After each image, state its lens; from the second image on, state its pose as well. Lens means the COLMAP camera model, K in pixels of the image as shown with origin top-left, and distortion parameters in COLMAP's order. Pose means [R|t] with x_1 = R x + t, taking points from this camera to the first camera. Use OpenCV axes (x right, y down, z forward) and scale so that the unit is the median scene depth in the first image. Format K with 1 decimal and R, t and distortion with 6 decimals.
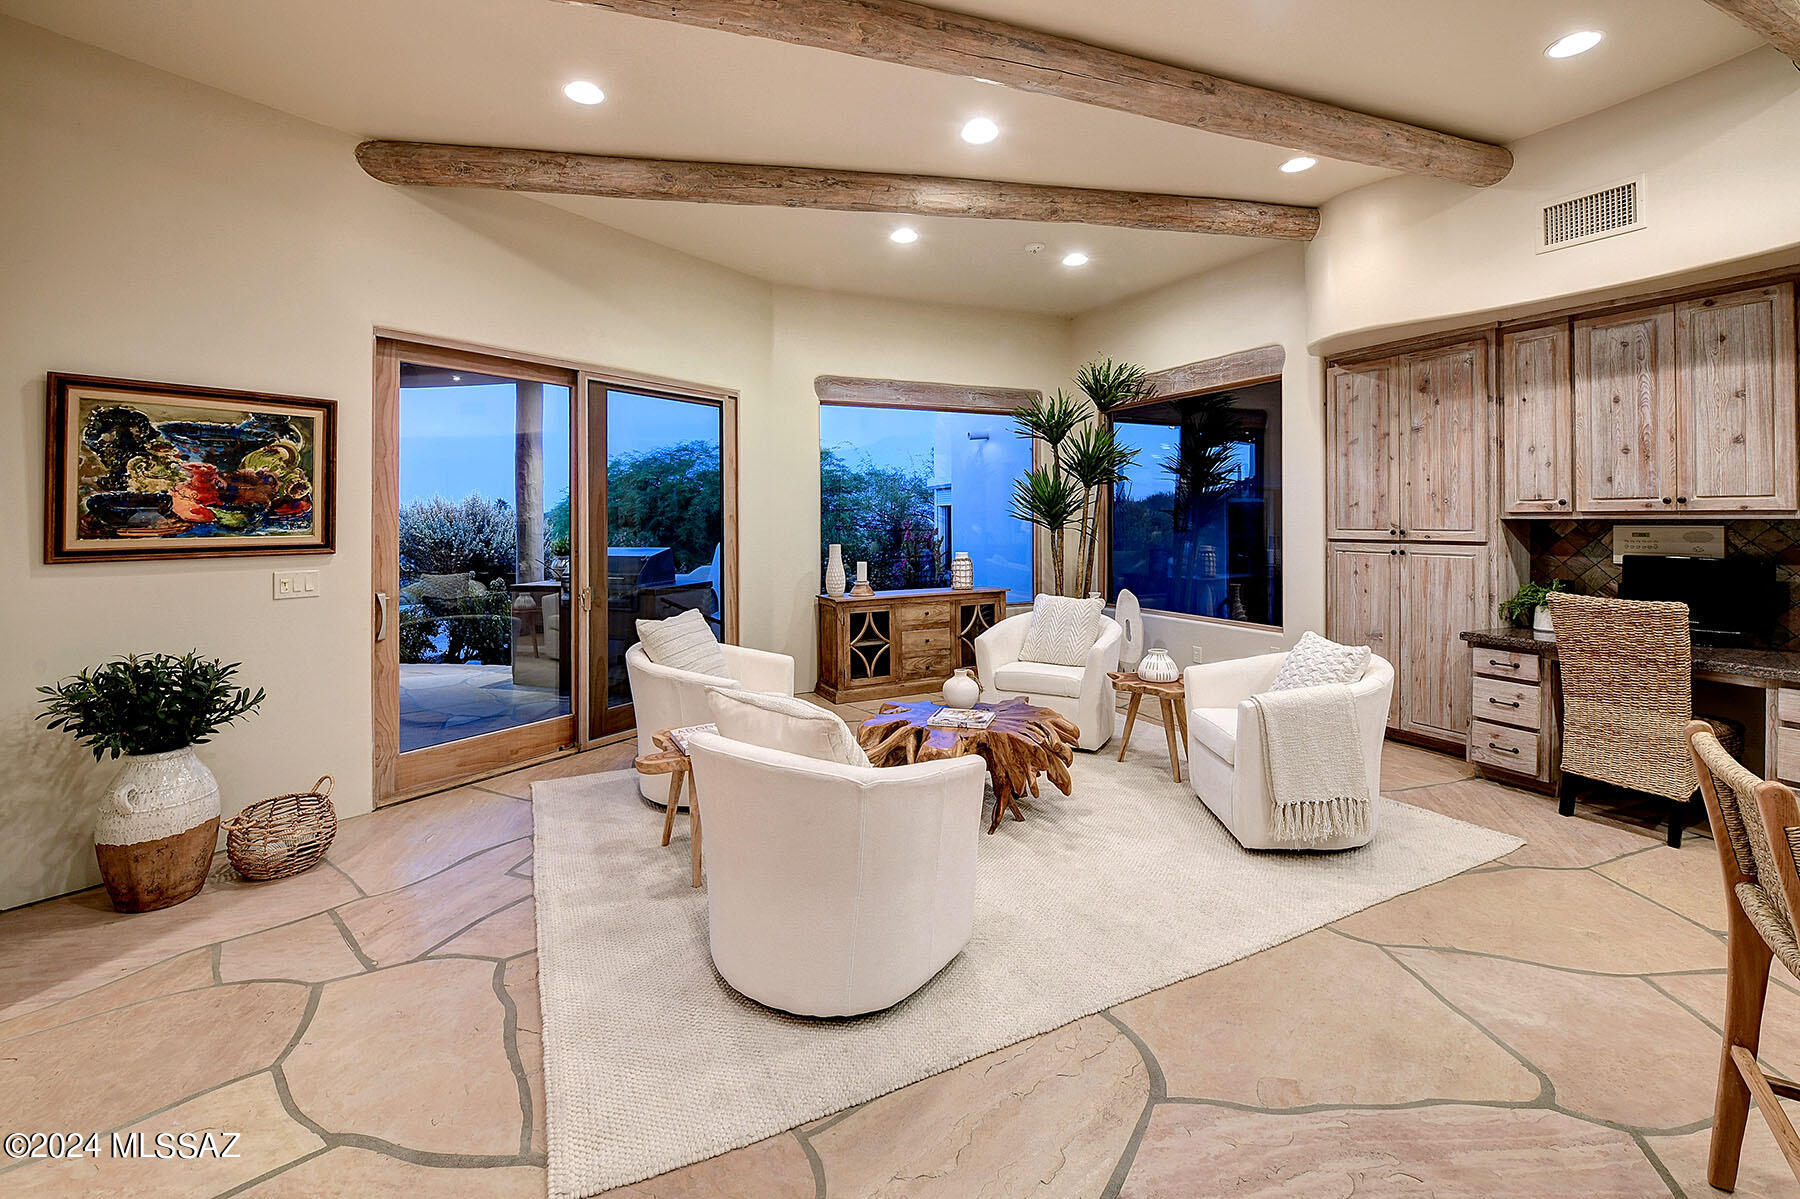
lens RADIAL K [[741.7, 0, 818.6], [0, 741.7, 514.8], [0, 0, 1]] dist [-0.015810, -0.000665]
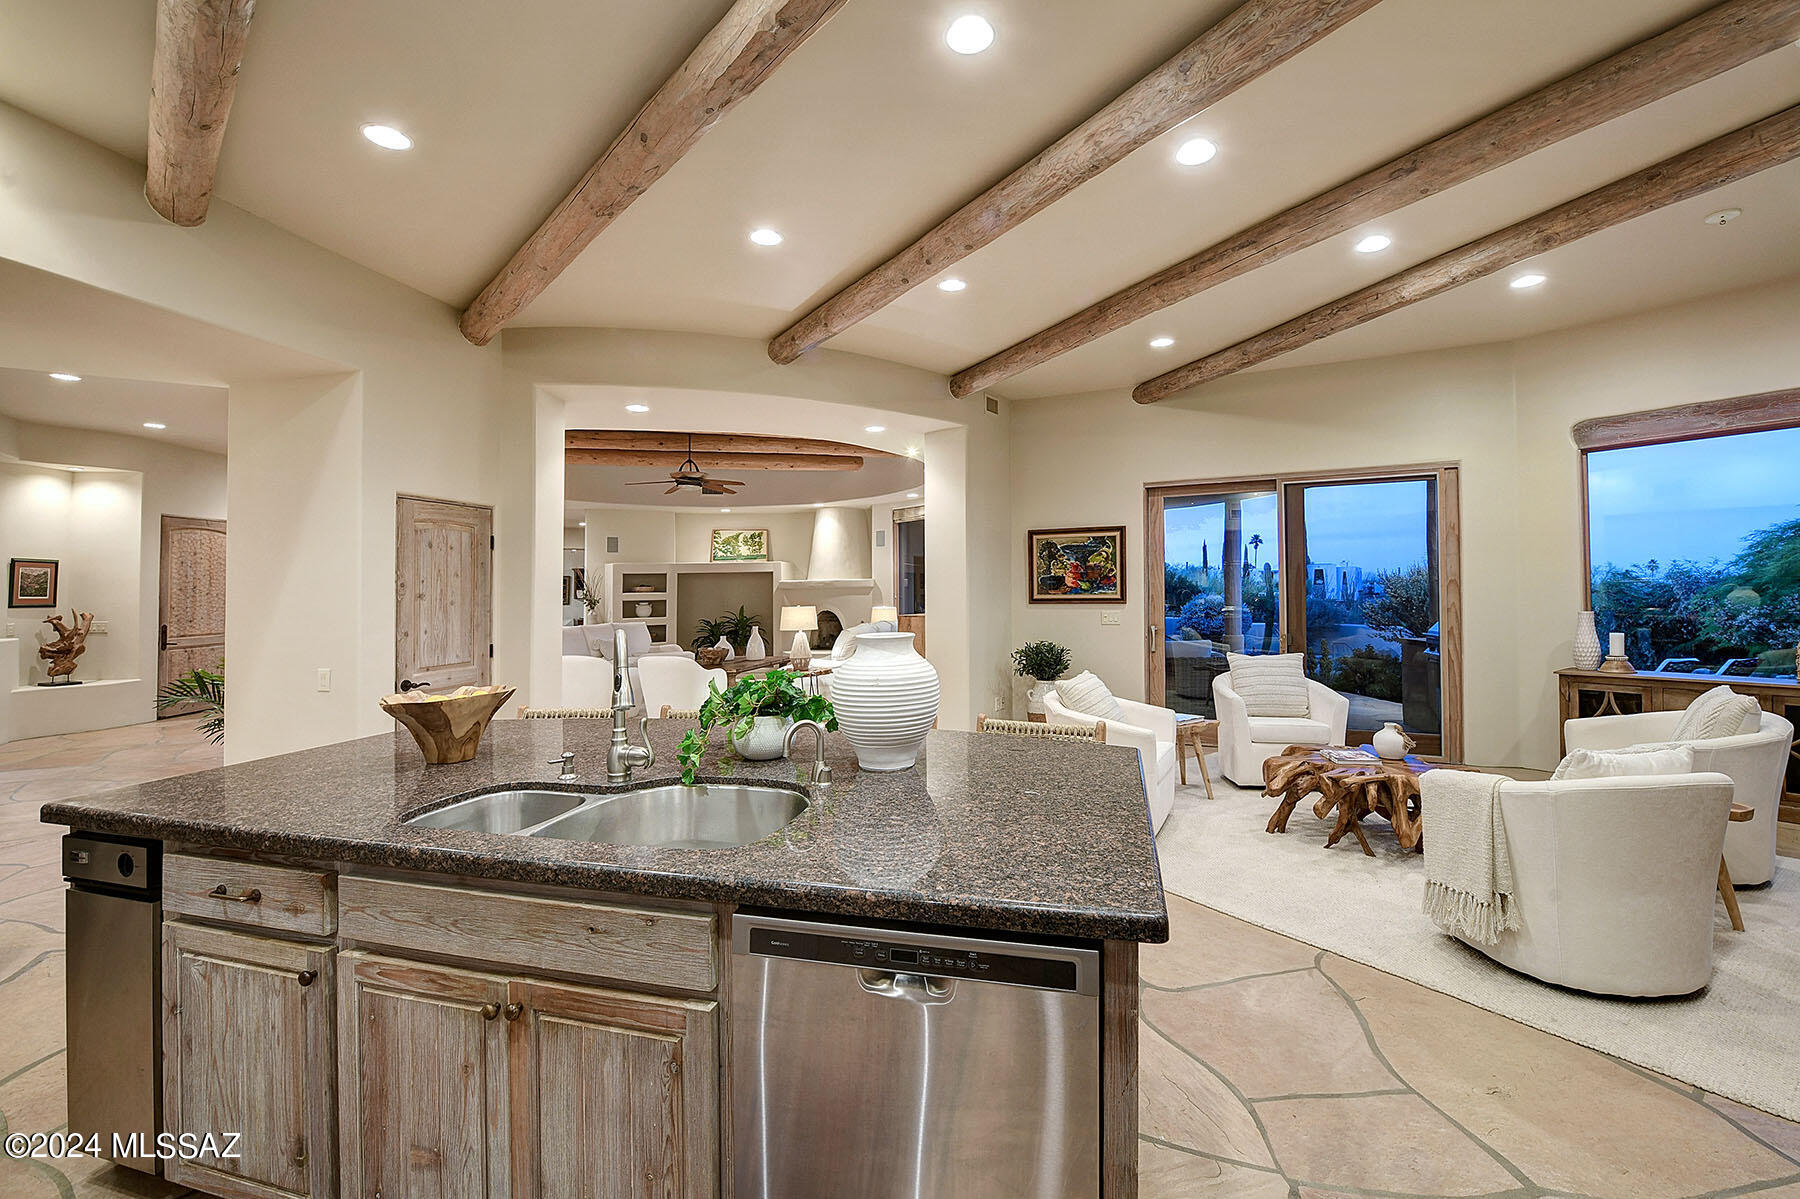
lens RADIAL K [[741.7, 0, 963.0], [0, 741.7, 549.6], [0, 0, 1]] dist [-0.015810, -0.000665]
pose [[0.217528, -0.044782, -0.975026, 1.229684], [0.015650, 0.998979, -0.042390, -0.014364], [0.975929, -0.006038, 0.218006, 0.149200]]
